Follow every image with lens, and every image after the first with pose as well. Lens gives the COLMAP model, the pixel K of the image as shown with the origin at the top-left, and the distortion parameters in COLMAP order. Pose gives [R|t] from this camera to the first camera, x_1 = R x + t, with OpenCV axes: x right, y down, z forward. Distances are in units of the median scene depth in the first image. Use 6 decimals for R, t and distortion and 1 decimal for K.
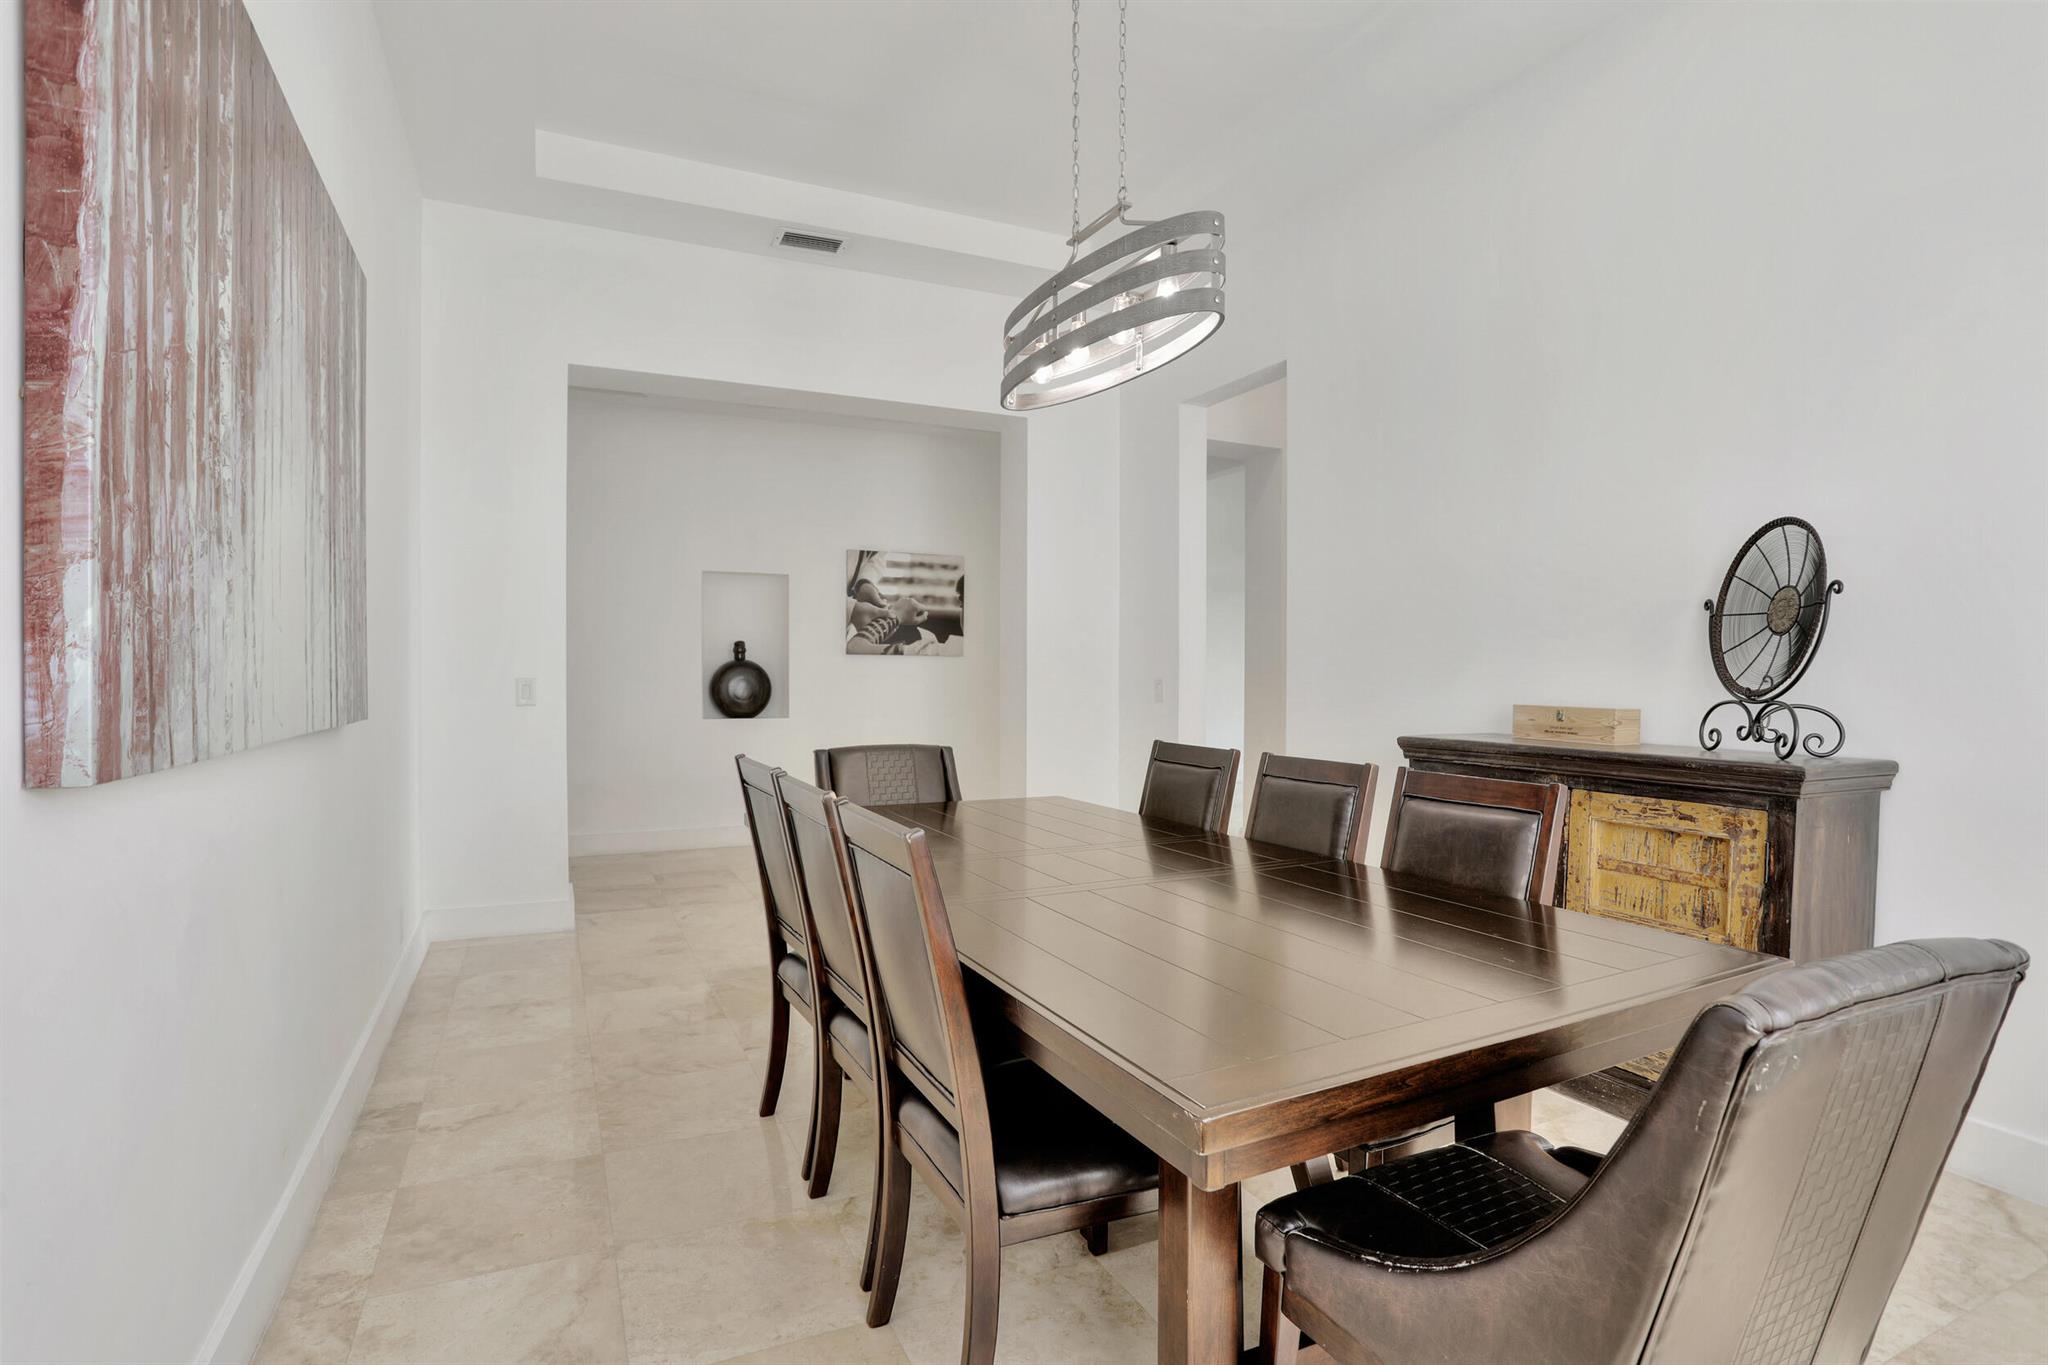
lens RADIAL K [[1018.3, 0, 1020.6], [0, 1018.3, 671.1], [0, 0, 1]] dist [-0.066070, 0.033744]
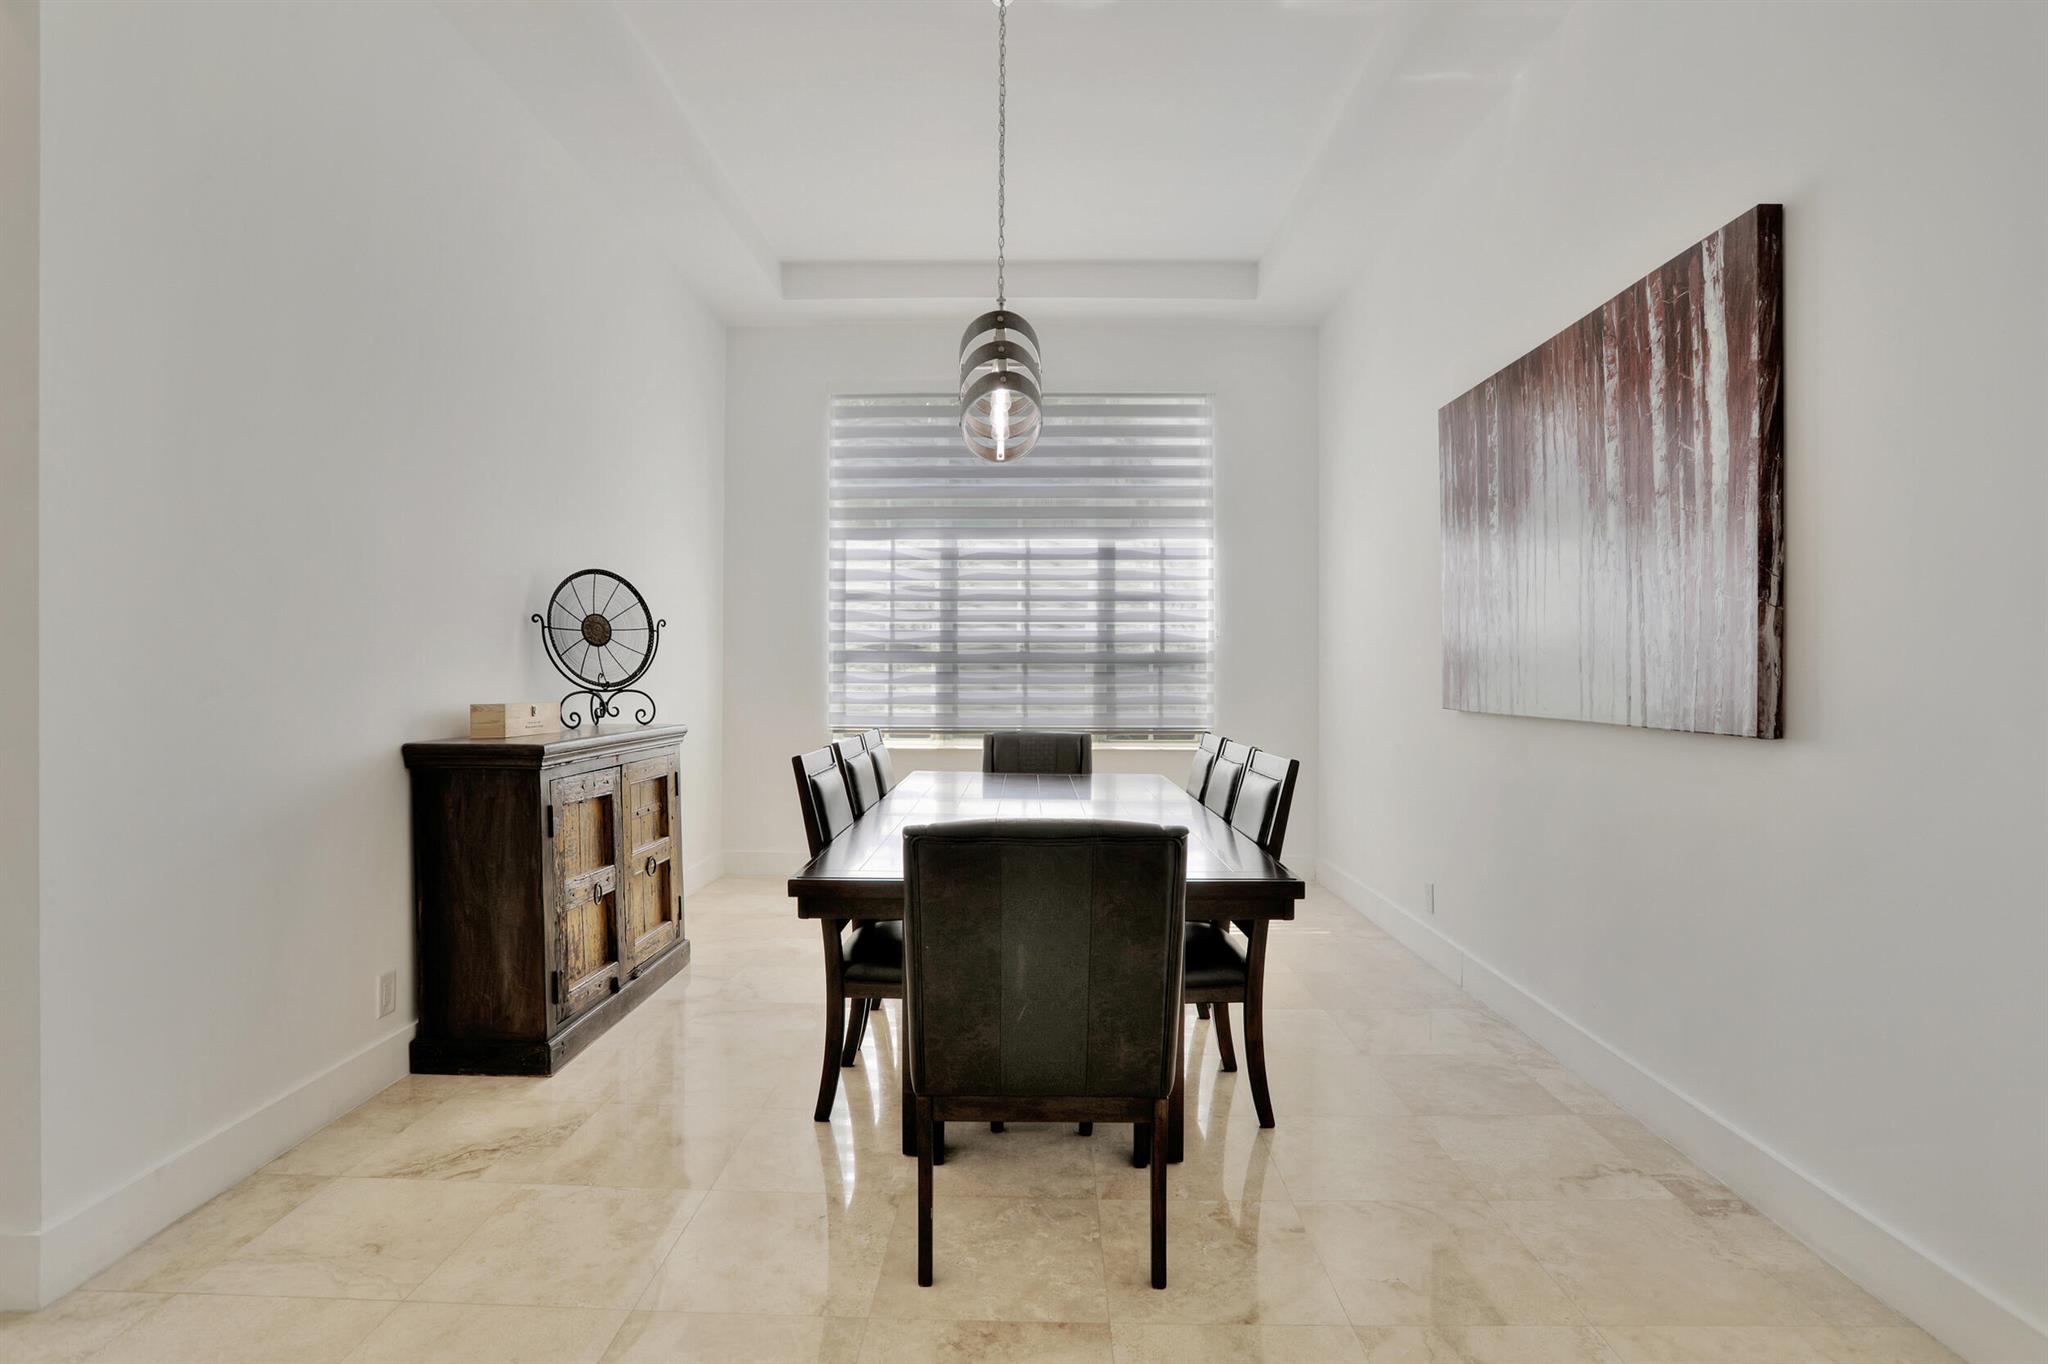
lens RADIAL K [[1018.3, 0, 1020.6], [0, 1018.3, 670.6], [0, 0, 1]] dist [-0.066070, 0.033744]
pose [[-0.896153, -0.004729, 0.443719, -0.481716], [-0.006883, 0.999971, -0.003246, 0.001330], [-0.443691, -0.005963, -0.896160, 2.035912]]
